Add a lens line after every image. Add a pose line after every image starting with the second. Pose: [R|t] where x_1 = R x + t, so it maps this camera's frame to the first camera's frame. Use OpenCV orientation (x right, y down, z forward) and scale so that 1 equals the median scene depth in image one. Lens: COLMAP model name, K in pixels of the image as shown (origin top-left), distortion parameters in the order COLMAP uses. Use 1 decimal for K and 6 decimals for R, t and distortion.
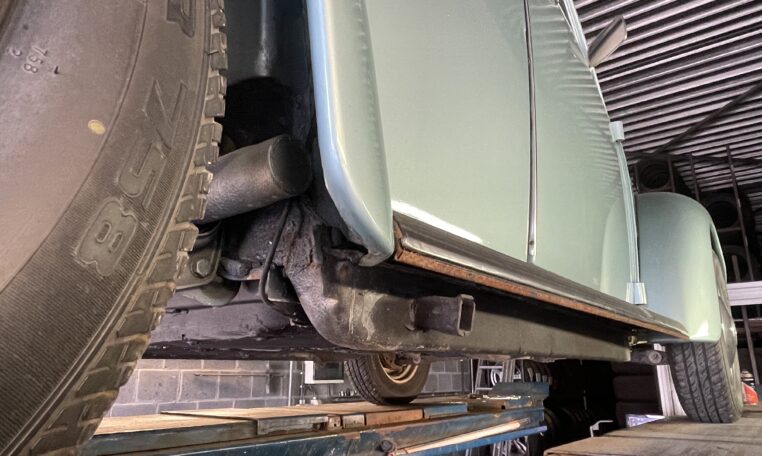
lens RADIAL K [[530.7, 0, 383.0], [0, 530.7, 228.5], [0, 0, 1]] dist [0.003268, -0.002406]
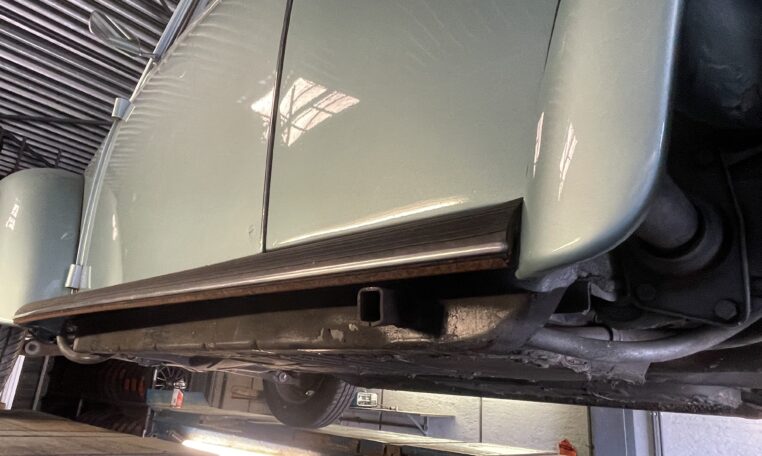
lens RADIAL K [[530.7, 0, 381.8], [0, 530.7, 228.9], [0, 0, 1]] dist [0.003268, -0.002406]
pose [[0.103123, 0.314301, 0.943706, -0.208688], [-0.338277, 0.903293, -0.263876, 0.041660], [-0.935379, -0.292022, 0.199471, 0.169028]]
